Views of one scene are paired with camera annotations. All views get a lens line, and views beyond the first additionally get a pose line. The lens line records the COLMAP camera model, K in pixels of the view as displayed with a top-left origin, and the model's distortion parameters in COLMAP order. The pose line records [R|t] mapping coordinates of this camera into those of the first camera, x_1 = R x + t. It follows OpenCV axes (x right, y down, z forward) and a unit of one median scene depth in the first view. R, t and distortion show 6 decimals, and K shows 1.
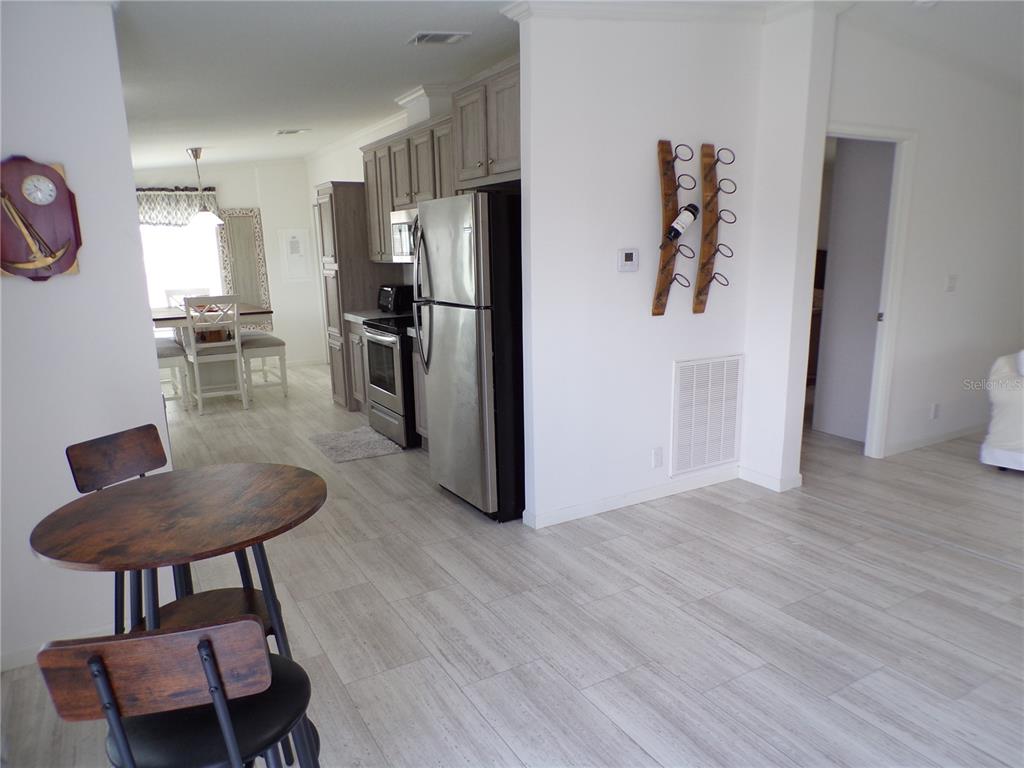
lens RADIAL K [[695.5, 0, 515.6], [0, 695.5, 387.0], [0, 0, 1]] dist [-0.004543, 0.011959]
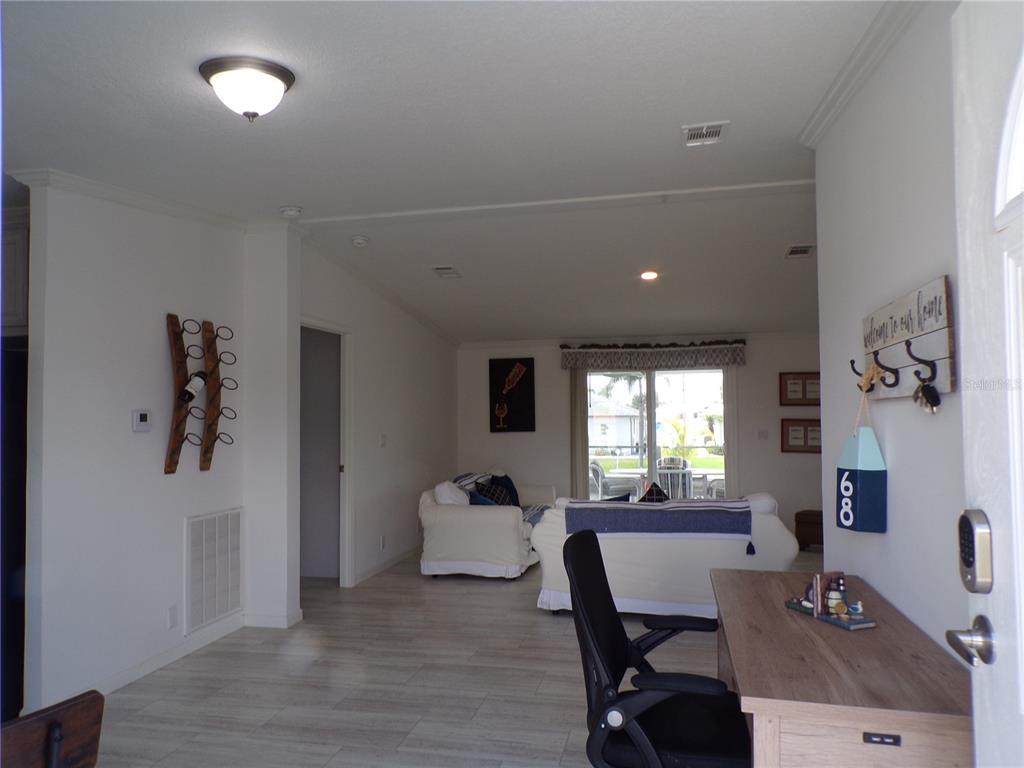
lens RADIAL K [[695.5, 0, 511.4], [0, 695.5, 387.9], [0, 0, 1]] dist [-0.004543, 0.011959]
pose [[0.688310, 0.032959, 0.724668, -0.202609], [0.152759, 0.969981, -0.189211, 0.047873], [-0.709150, 0.240935, 0.662613, -0.082281]]
